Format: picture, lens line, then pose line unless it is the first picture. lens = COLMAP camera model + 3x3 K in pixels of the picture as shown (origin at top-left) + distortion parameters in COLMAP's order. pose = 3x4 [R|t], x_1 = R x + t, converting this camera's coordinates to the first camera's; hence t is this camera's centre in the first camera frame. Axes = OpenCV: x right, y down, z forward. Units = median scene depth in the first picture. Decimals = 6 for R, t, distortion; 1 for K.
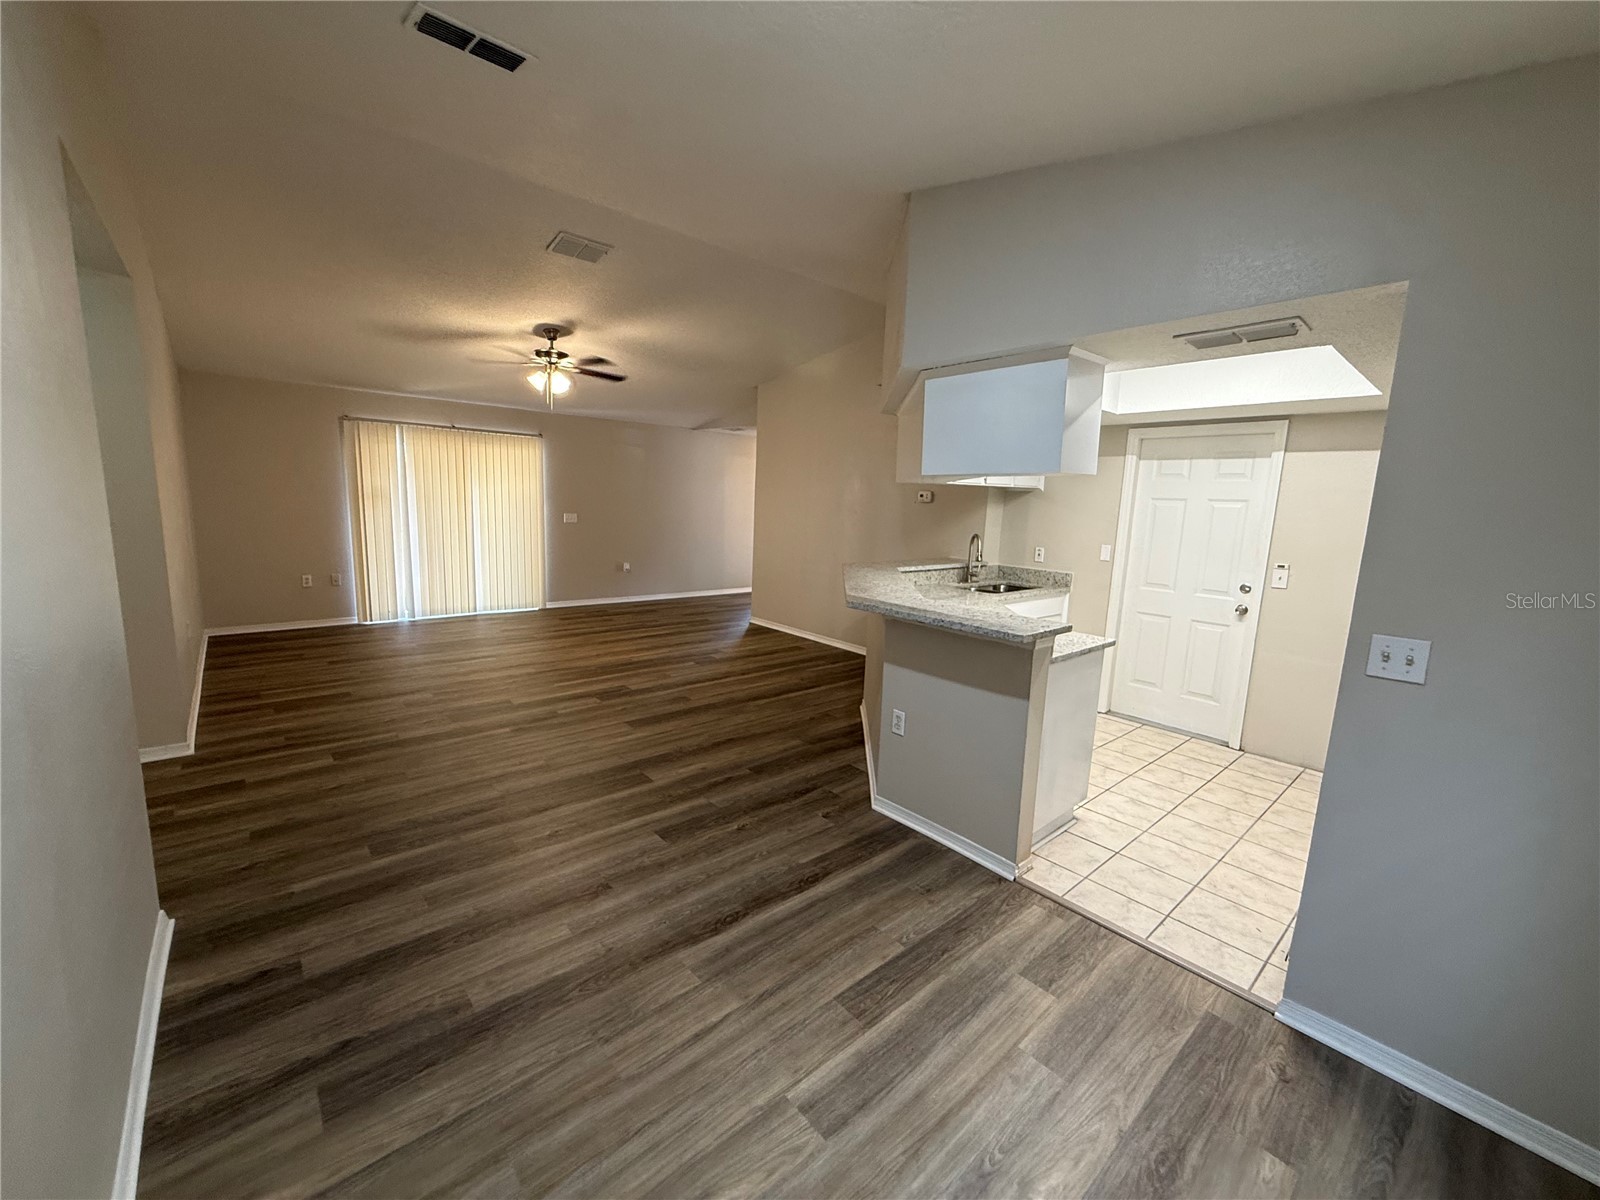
lens RADIAL K [[637.2, 0, 801.1], [0, 637.2, 597.4], [0, 0, 1]] dist [0.000095, 0.000207]
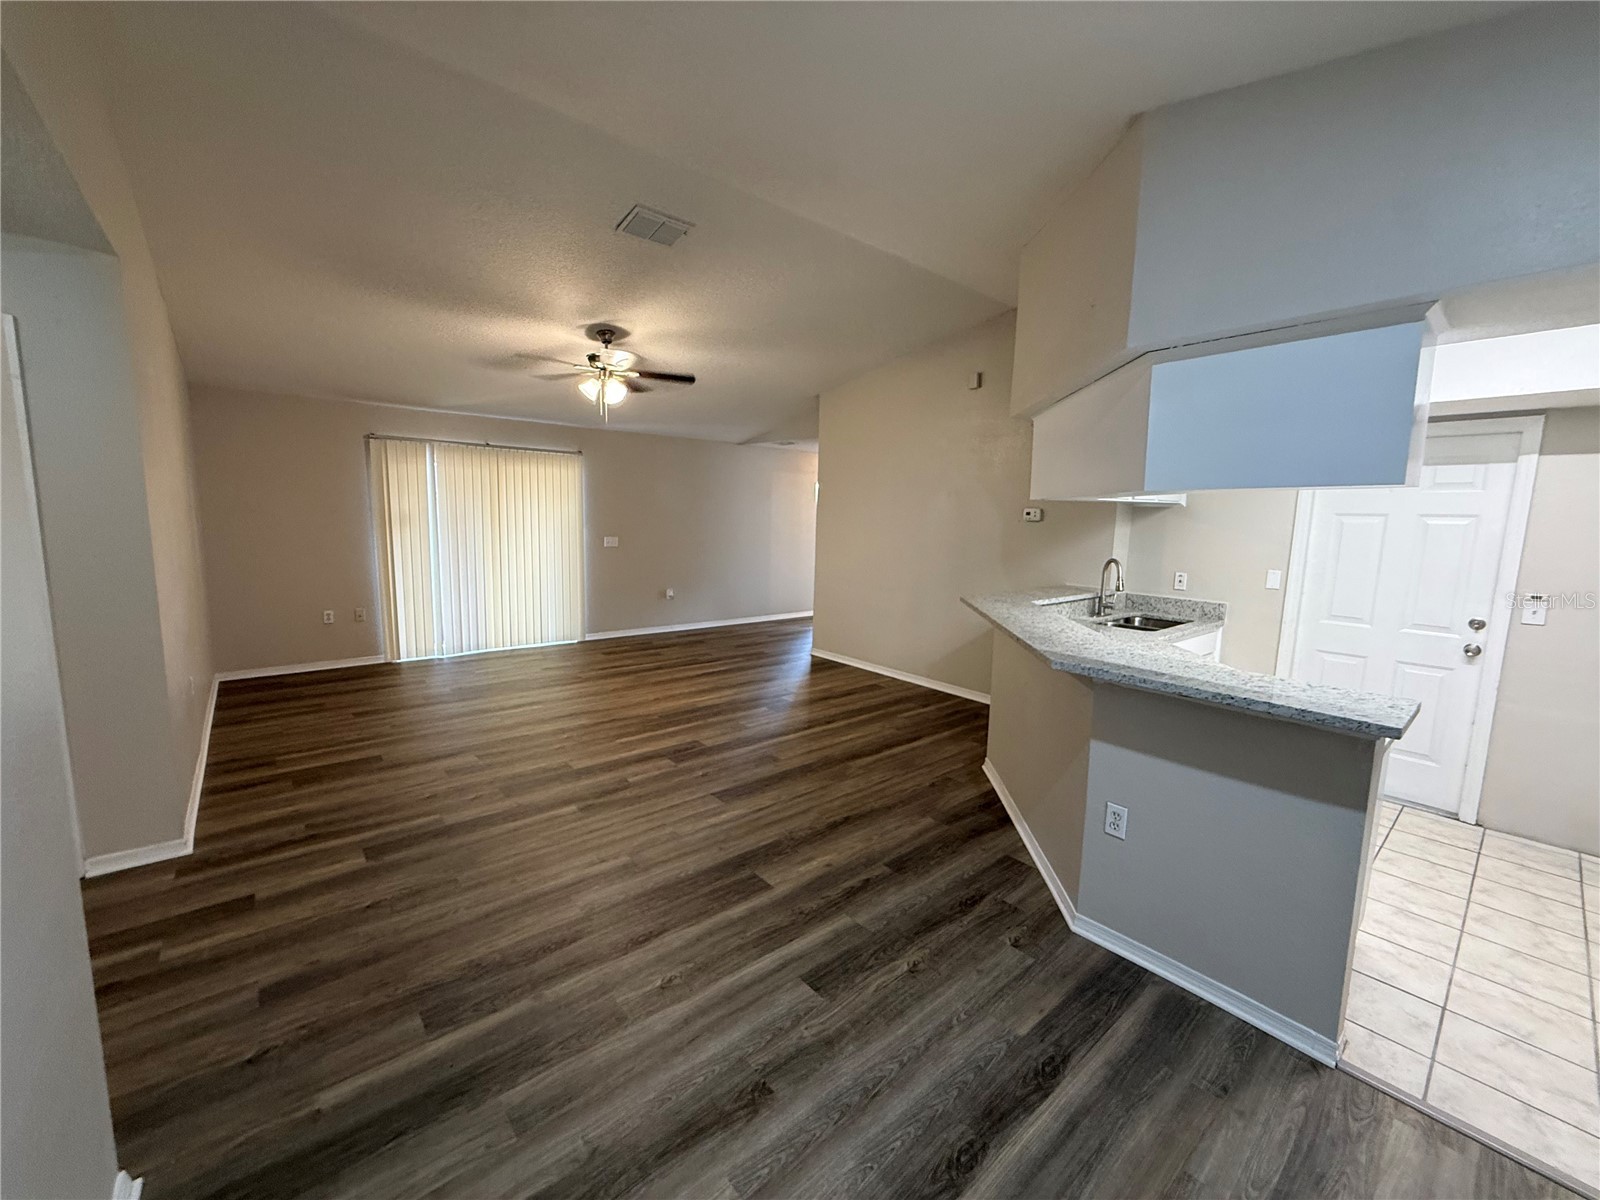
lens RADIAL K [[637.2, 0, 800.8], [0, 637.2, 598.3], [0, 0, 1]] dist [0.000095, 0.000207]
pose [[0.999784, -0.011735, -0.017132, -0.142688], [0.011335, 0.999665, -0.023254, -0.036341], [0.017399, 0.023055, 0.999583, 0.170255]]
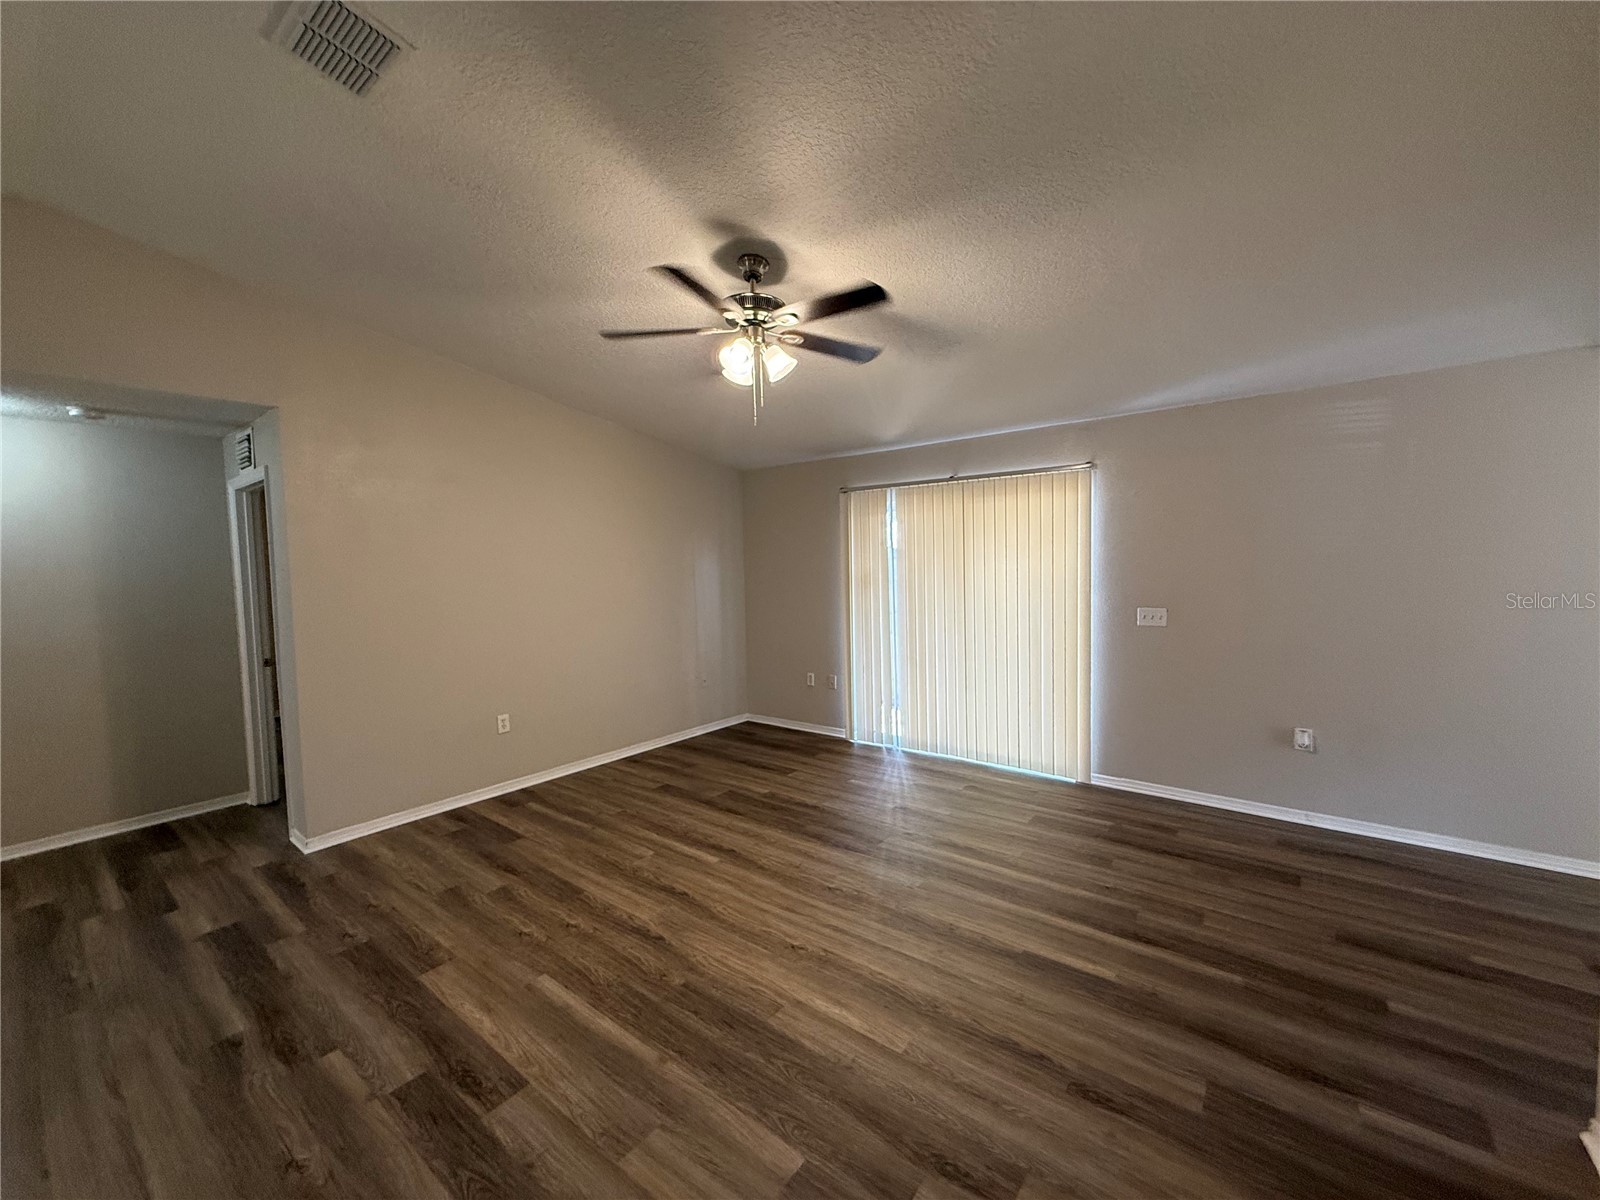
lens RADIAL K [[637.2, 0, 801.2], [0, 637.2, 600.0], [0, 0, 1]] dist [0.000095, 0.000207]
pose [[0.180189, 0.016705, -0.983490, 0.144294], [-0.120282, 0.992726, -0.005175, -0.198167], [0.976250, 0.119228, 0.180887, 1.245548]]
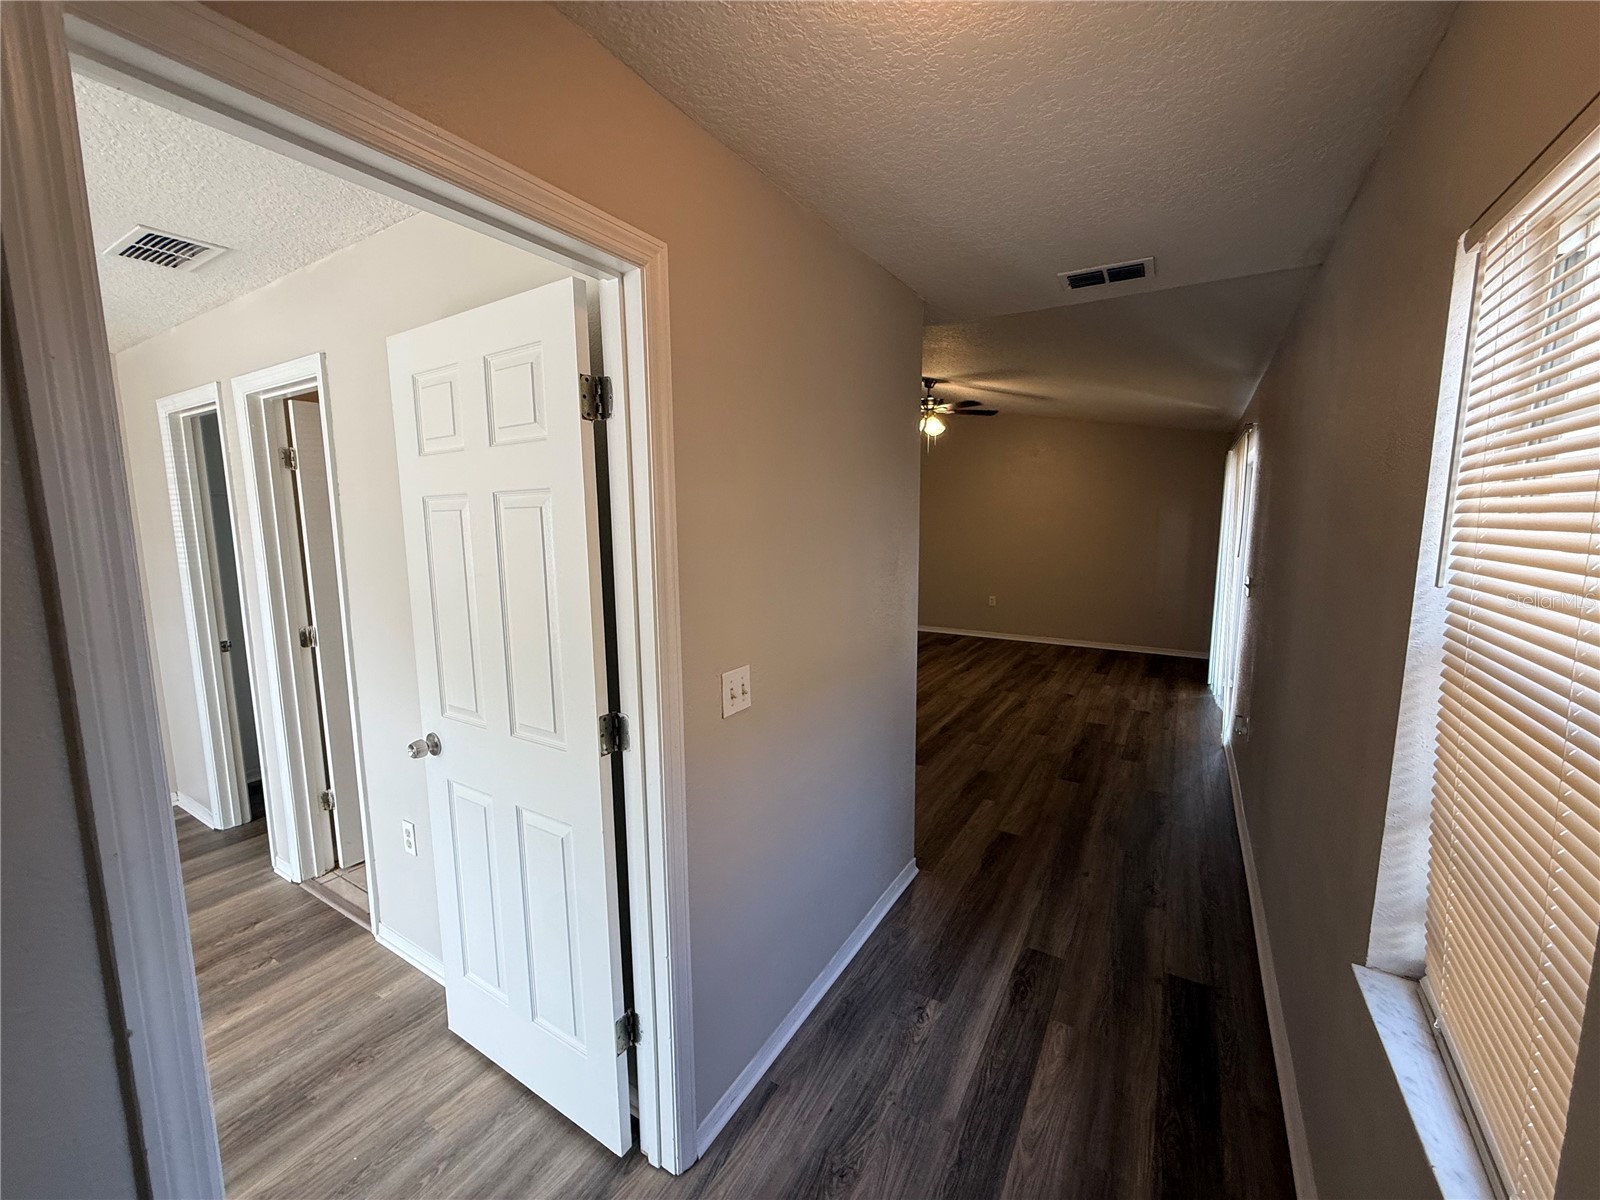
lens RADIAL K [[637.2, 0, 795.7], [0, 637.2, 602.5], [0, 0, 1]] dist [0.000095, 0.000207]
pose [[-0.955526, 0.004224, -0.294877, 0.191736], [-0.077713, 0.960949, 0.265589, -0.410973], [0.284483, 0.276693, -0.917883, 2.593531]]
